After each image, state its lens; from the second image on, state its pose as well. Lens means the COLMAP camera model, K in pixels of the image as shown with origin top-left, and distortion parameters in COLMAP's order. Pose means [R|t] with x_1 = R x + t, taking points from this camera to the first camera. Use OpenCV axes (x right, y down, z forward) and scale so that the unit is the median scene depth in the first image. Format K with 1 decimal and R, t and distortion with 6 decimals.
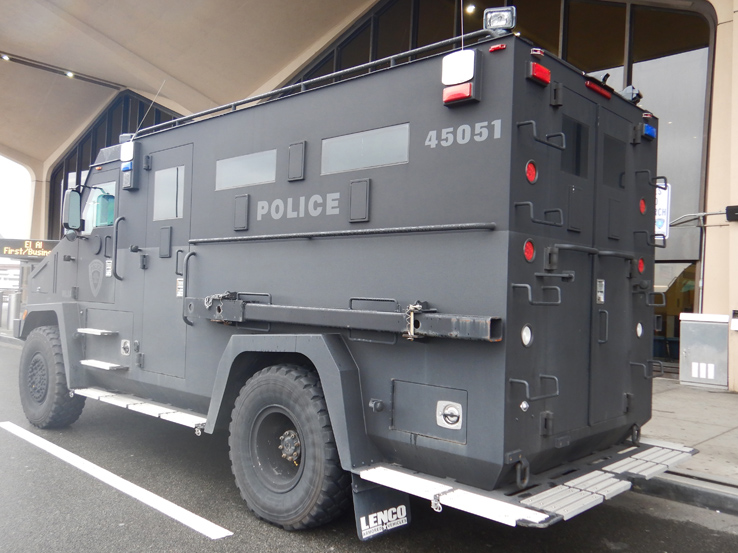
lens RADIAL K [[656.7, 0, 369.0], [0, 656.7, 276.5], [0, 0, 1]] dist [-0.045324, -0.001357]
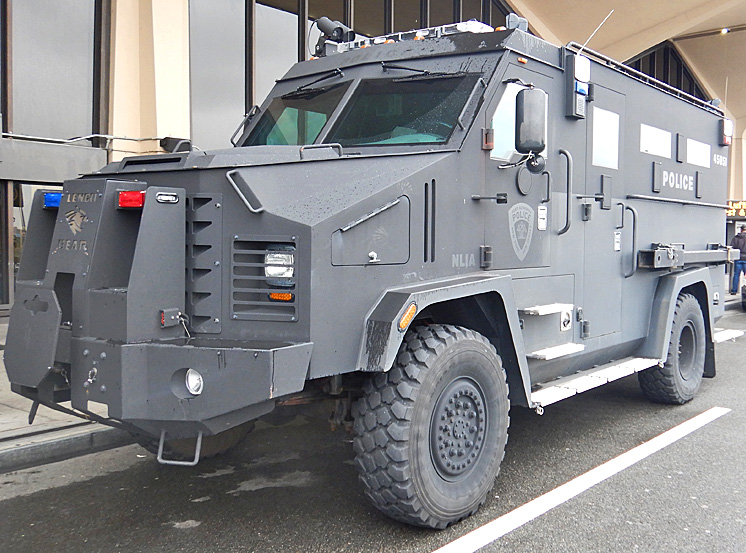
lens RADIAL K [[912.9, 0, 373.0], [0, 912.9, 276.5], [0, 0, 1]] dist [0.021342, 0.023180]
pose [[-0.145666, -0.080117, 0.986085, -1.577336], [-0.038717, 0.996414, 0.075237, -0.019184], [-0.988576, -0.027219, -0.148245, 1.549948]]
